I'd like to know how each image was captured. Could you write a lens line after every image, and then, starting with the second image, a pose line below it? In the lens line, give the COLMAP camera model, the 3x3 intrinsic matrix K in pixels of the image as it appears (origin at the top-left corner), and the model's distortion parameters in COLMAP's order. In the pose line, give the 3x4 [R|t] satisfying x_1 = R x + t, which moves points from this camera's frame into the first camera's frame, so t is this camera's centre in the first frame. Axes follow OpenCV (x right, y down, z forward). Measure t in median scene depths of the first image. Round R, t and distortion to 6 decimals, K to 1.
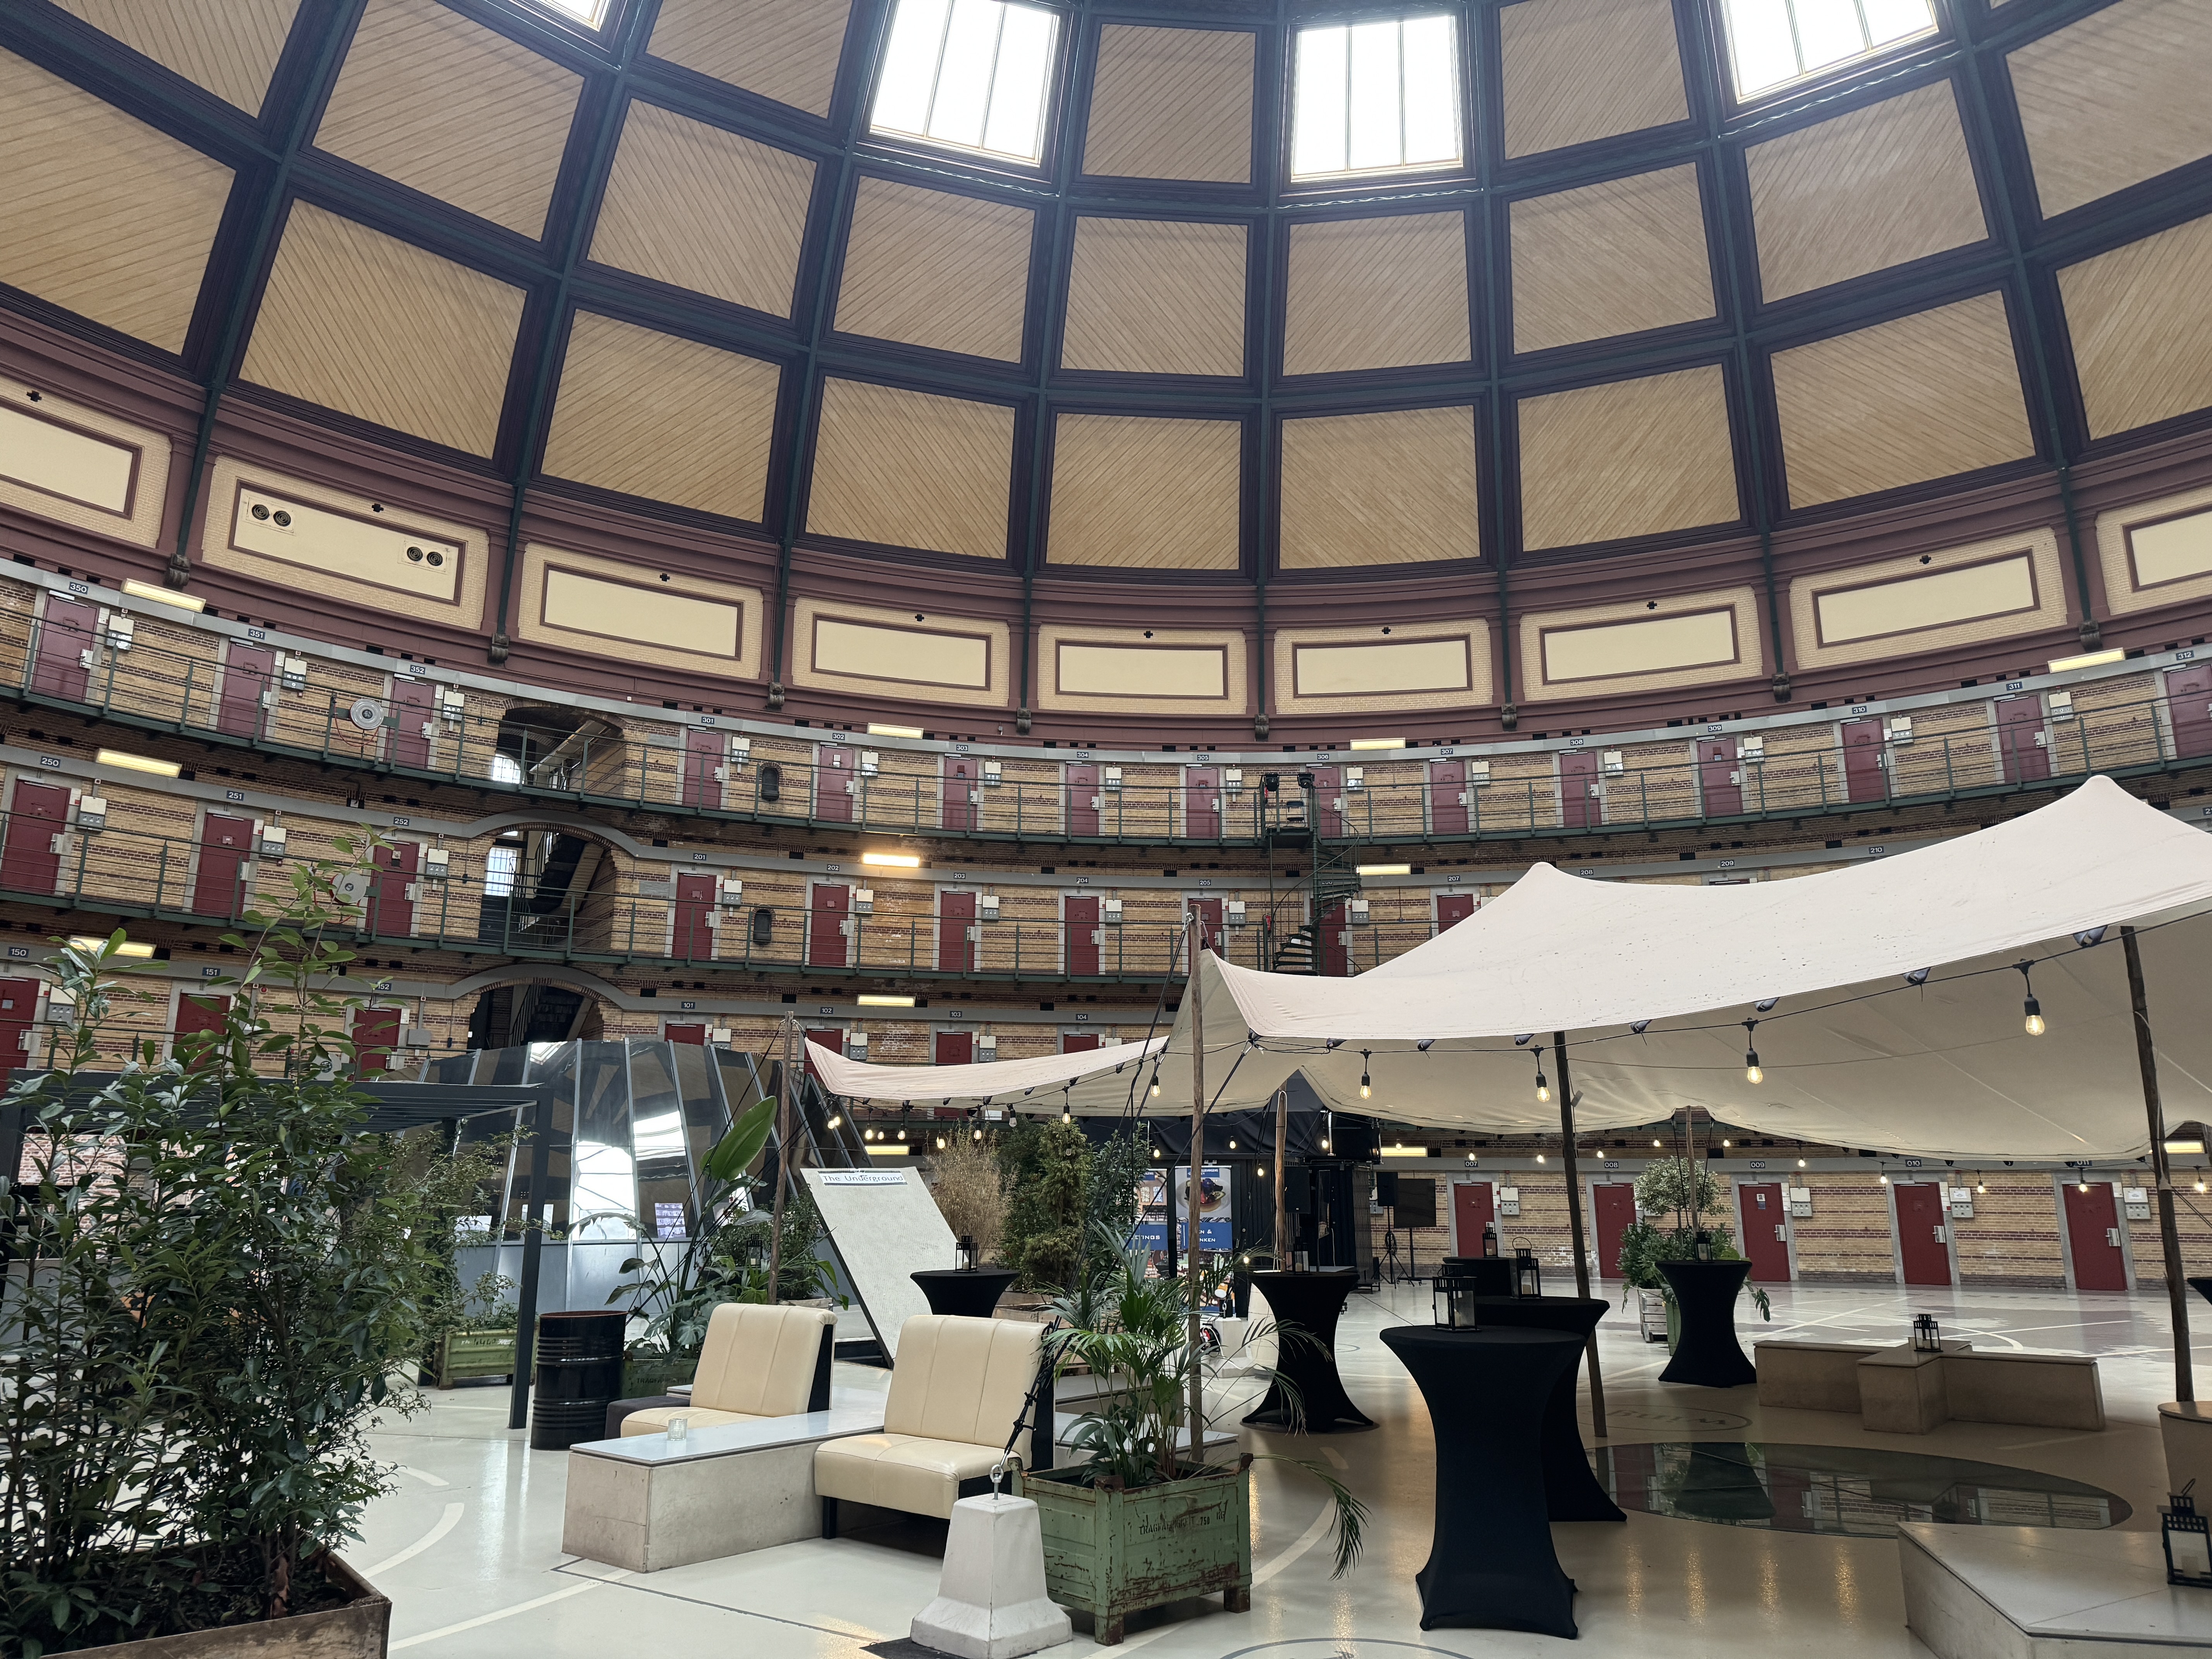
lens RADIAL K [[1520.9, 0, 1133.0], [0, 1520.9, 821.1], [0, 0, 1]] dist [0.079667, -0.130244]
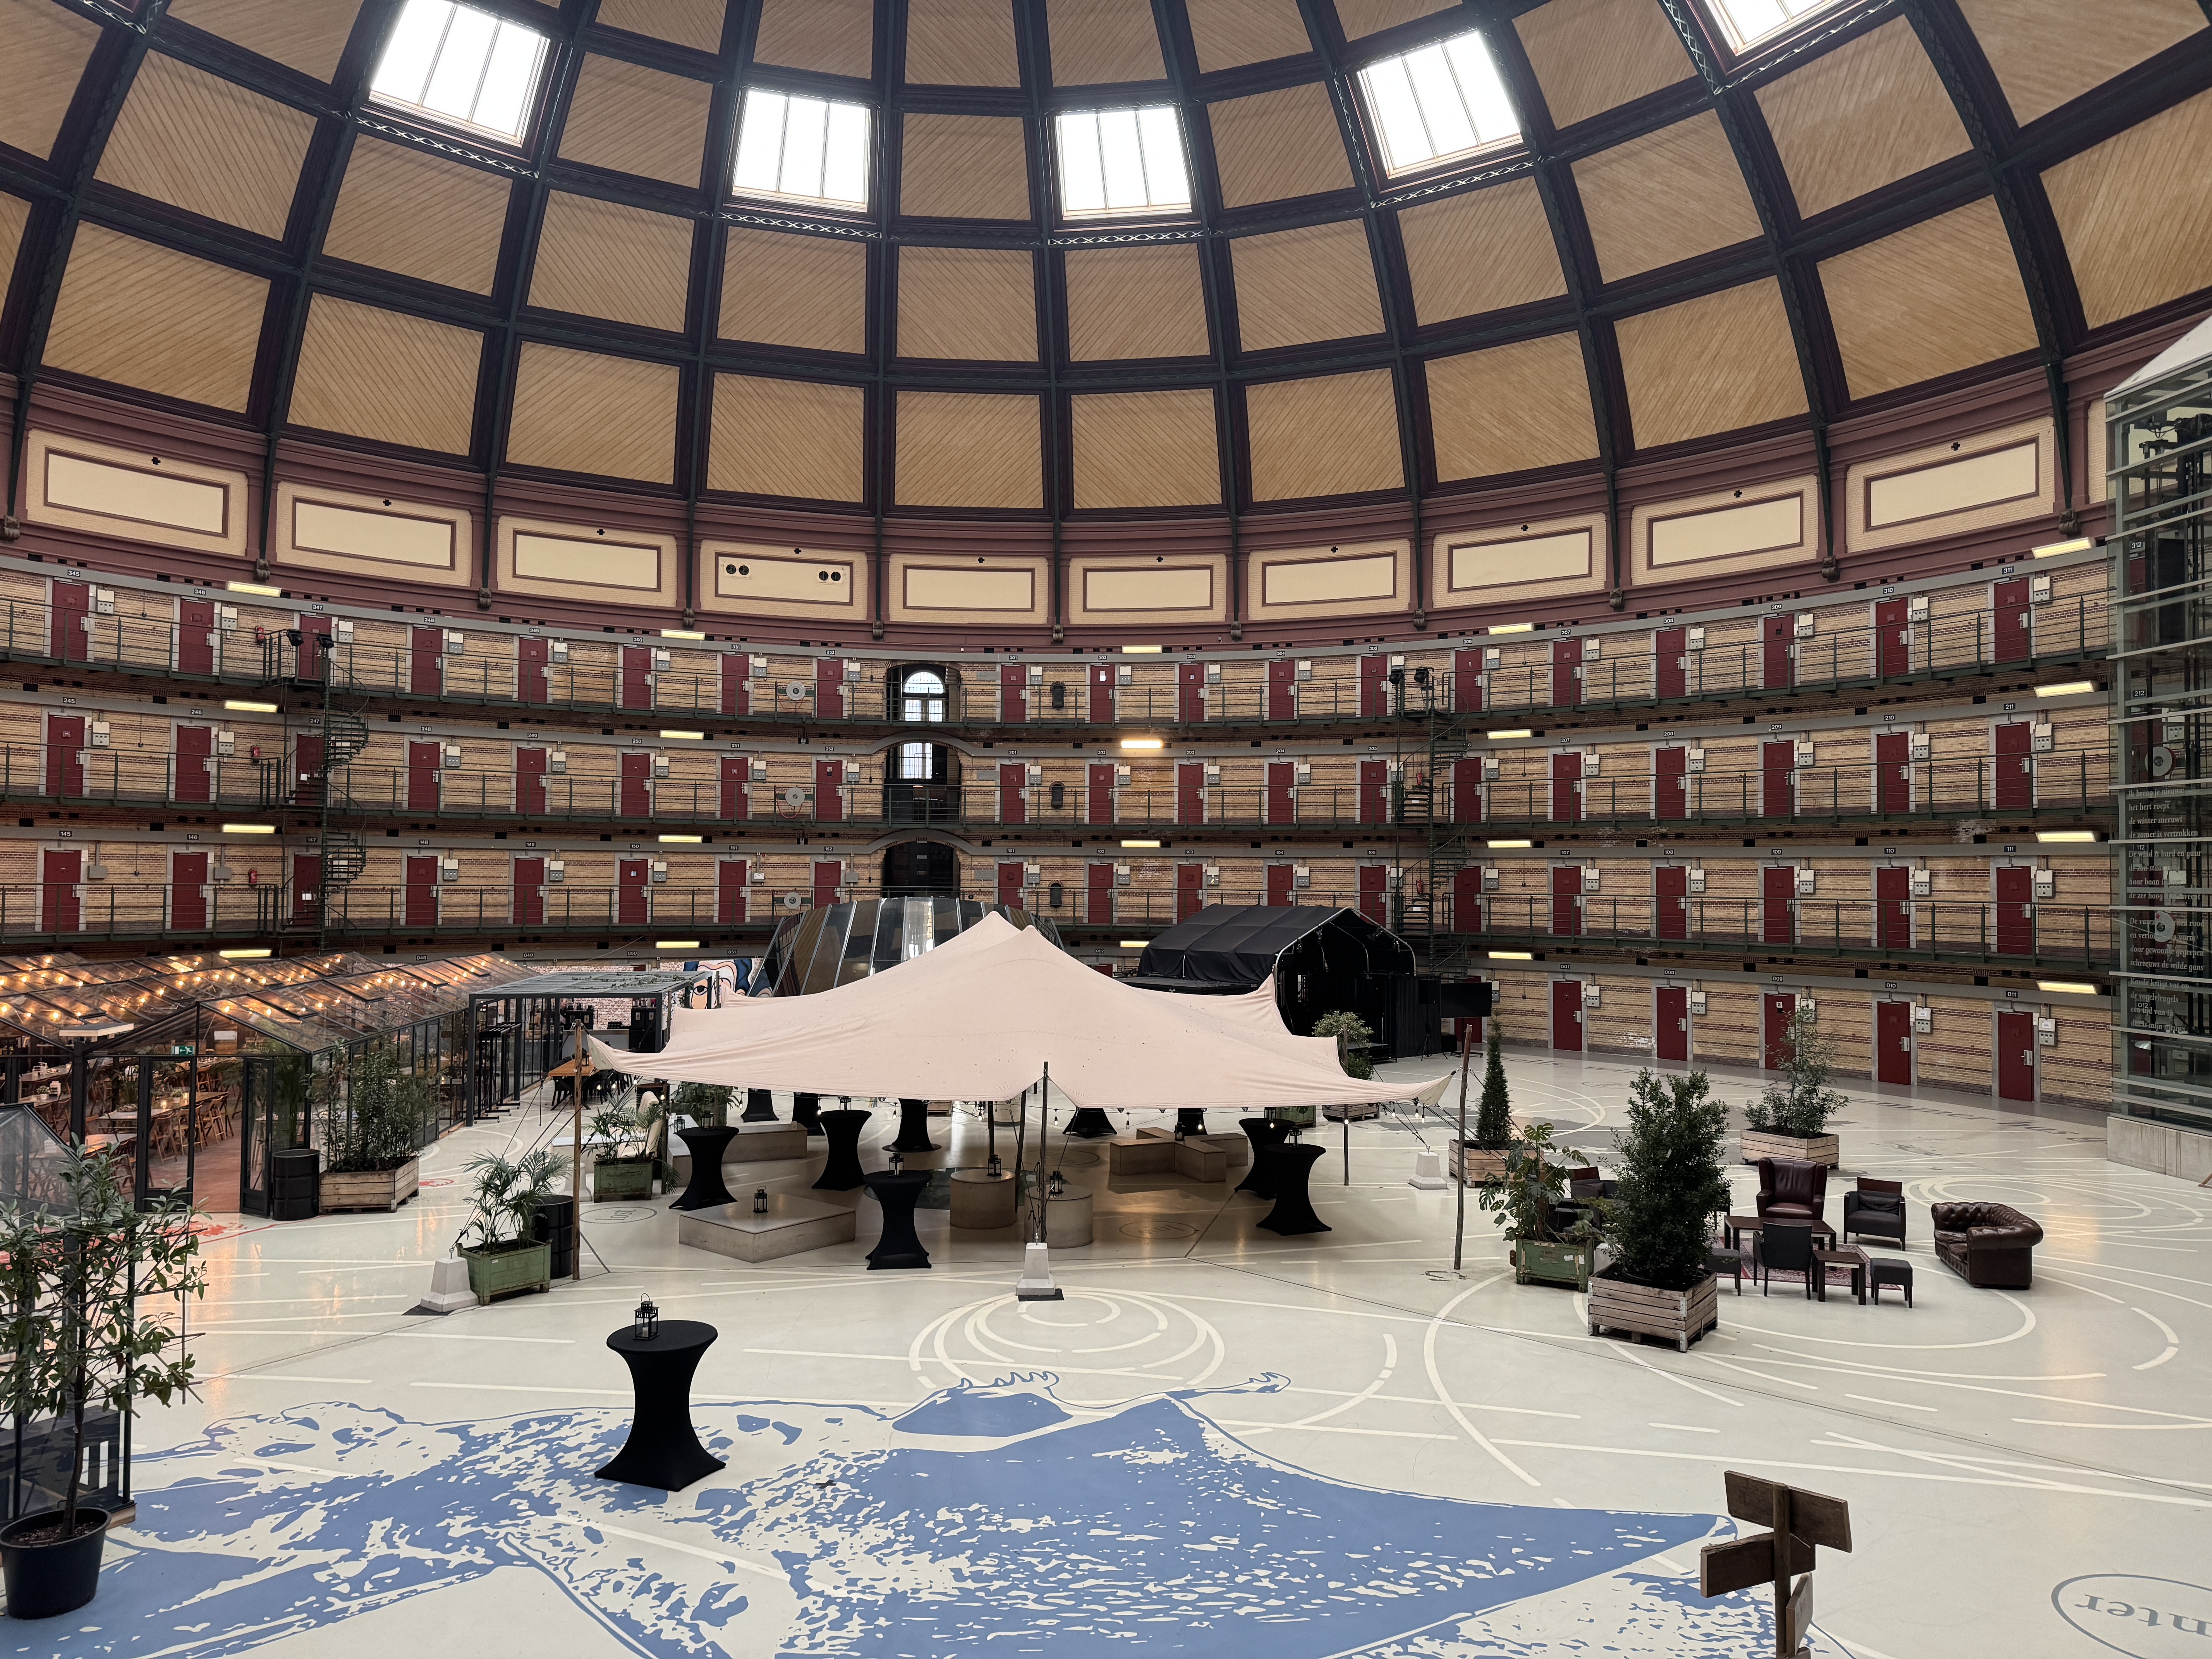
lens RADIAL K [[1526.4, 0, 1104.9], [0, 1526.4, 838.0], [0, 0, 1]] dist [0.072317, -0.108858]
pose [[0.886785, -0.003069, -0.462171, 0.473399], [0.097580, 0.978680, 0.180733, -0.151251], [0.451763, -0.205370, 0.868178, -0.268041]]
